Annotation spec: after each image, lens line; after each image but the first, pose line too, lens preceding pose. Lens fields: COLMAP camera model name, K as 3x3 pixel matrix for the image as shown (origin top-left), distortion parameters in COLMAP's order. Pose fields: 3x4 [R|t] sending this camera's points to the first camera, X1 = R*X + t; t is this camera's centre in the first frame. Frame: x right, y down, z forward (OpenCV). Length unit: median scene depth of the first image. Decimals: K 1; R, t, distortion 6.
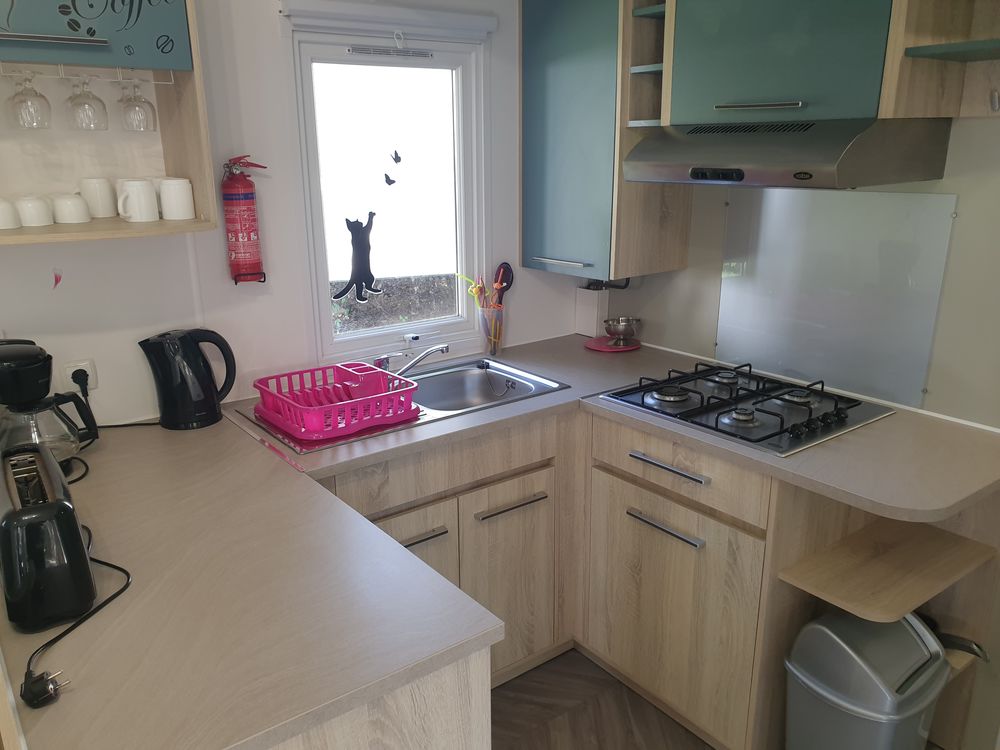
lens RADIAL K [[776.8, 0, 499.9], [0, 776.8, 365.7], [0, 0, 1]] dist [-0.005245, 0.005124]
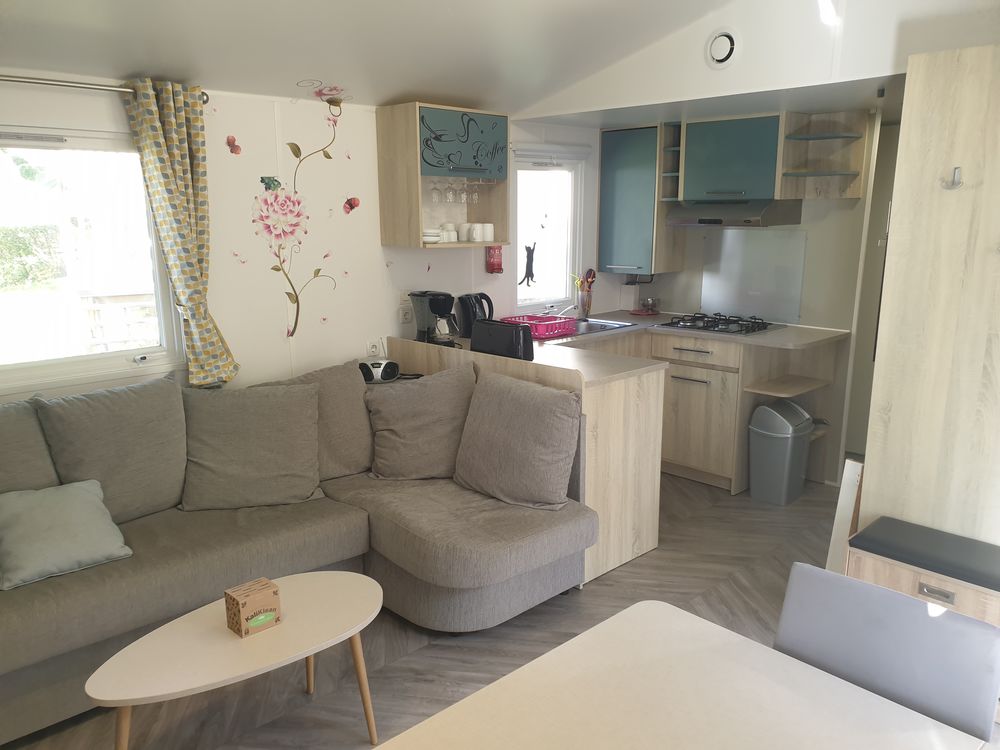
lens RADIAL K [[776.8, 0, 502.6], [0, 776.8, 375.4], [0, 0, 1]] dist [-0.005245, 0.005124]
pose [[0.992839, -0.023364, 0.117149, -0.561714], [0.030976, 0.997496, -0.063584, 0.311007], [-0.115370, 0.066757, 0.991077, -1.096198]]
